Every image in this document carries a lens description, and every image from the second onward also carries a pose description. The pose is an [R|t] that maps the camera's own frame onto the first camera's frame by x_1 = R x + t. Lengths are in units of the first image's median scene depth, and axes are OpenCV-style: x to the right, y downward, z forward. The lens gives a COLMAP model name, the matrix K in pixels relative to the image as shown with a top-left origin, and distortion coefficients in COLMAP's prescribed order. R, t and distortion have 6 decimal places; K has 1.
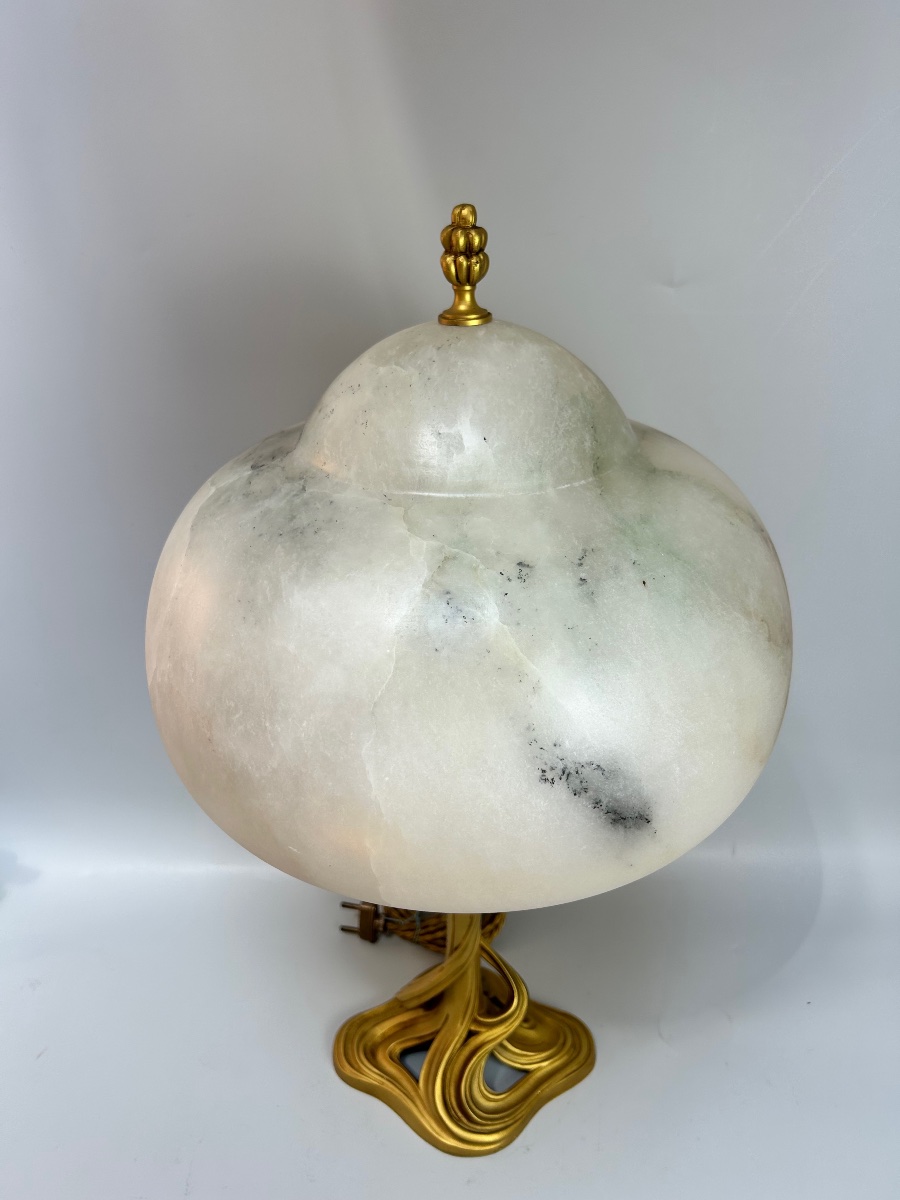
lens RADIAL K [[929.7, 0, 450.0], [0, 929.7, 600.0], [0, 0, 1]] dist [0.112613, -0.233643]
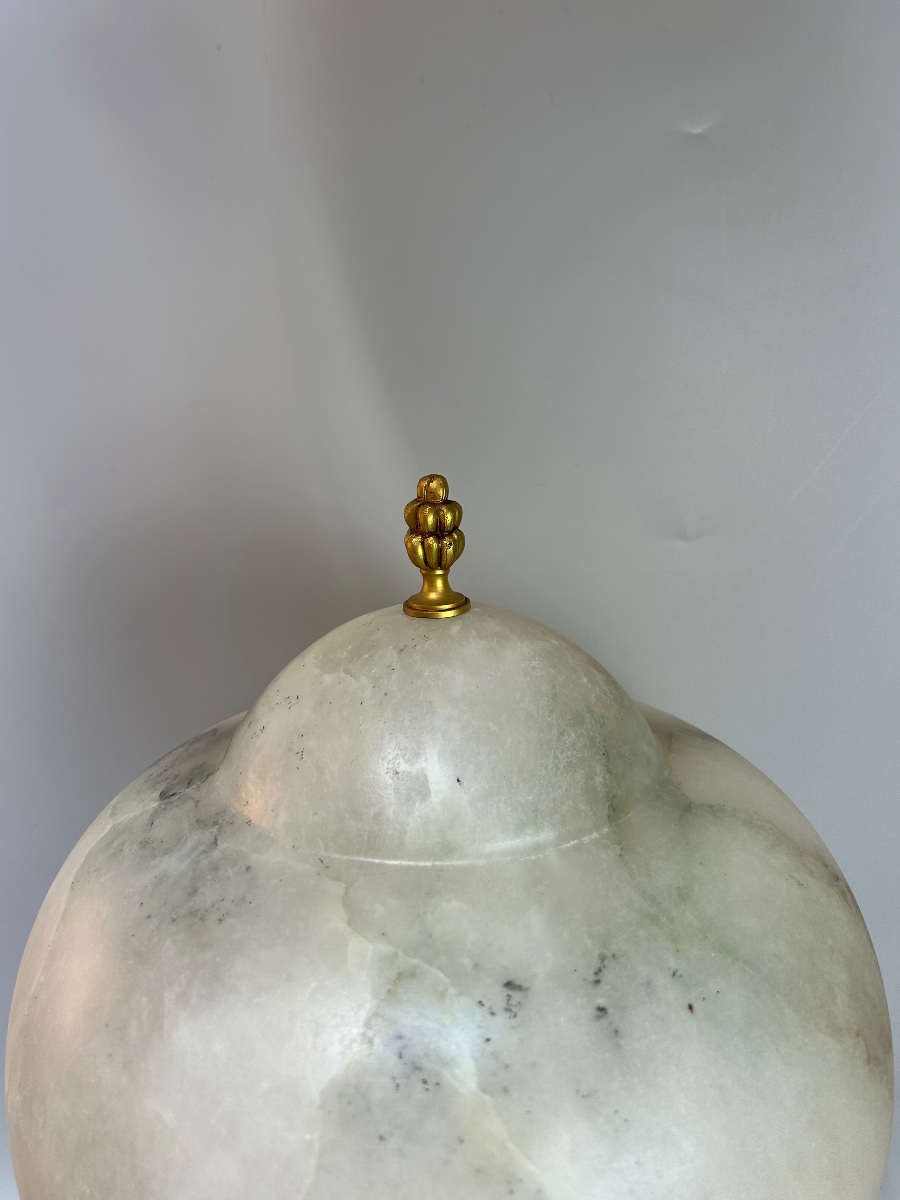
lens RADIAL K [[929.7, 0, 450.0], [0, 929.7, 600.0], [0, 0, 1]] dist [0.112613, -0.233643]
pose [[0.999901, -0.009263, -0.010632, 0.039012], [0.006935, 0.979532, -0.201167, -0.161011], [0.012278, 0.201074, 0.979499, 0.245829]]
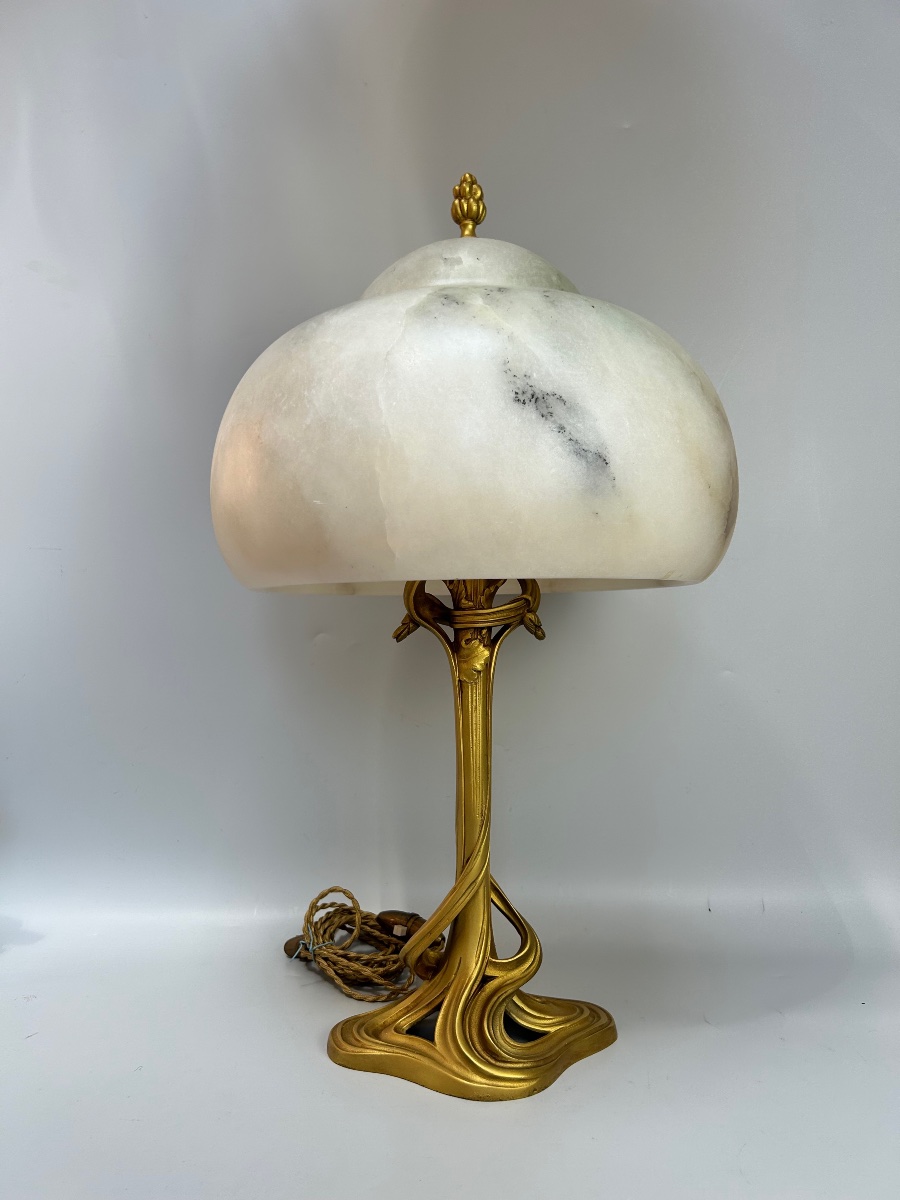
lens RADIAL K [[929.7, 0, 450.0], [0, 929.7, 600.0], [0, 0, 1]] dist [0.112613, -0.233643]
pose [[0.998608, -0.005204, -0.052482, 0.065861], [-0.019544, 0.887753, -0.459906, 0.903505], [0.048984, 0.460291, 0.886415, -0.008209]]
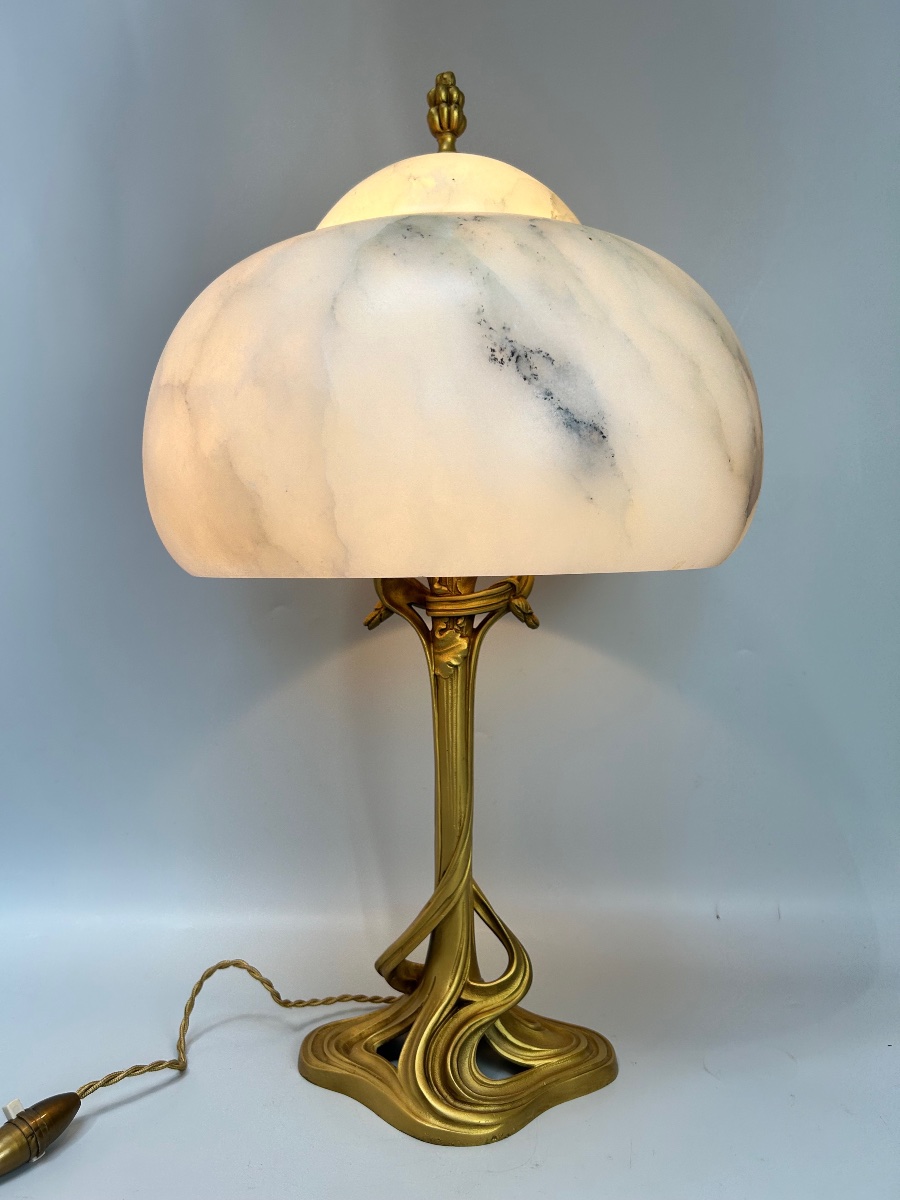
lens RADIAL K [[929.7, 0, 450.0], [0, 929.7, 600.0], [0, 0, 1]] dist [0.112613, -0.233643]
pose [[0.997979, 0.000148, -0.063552, 0.104586], [-0.025434, 0.917348, -0.397272, 0.747826], [0.058240, 0.398085, 0.915498, 0.140656]]
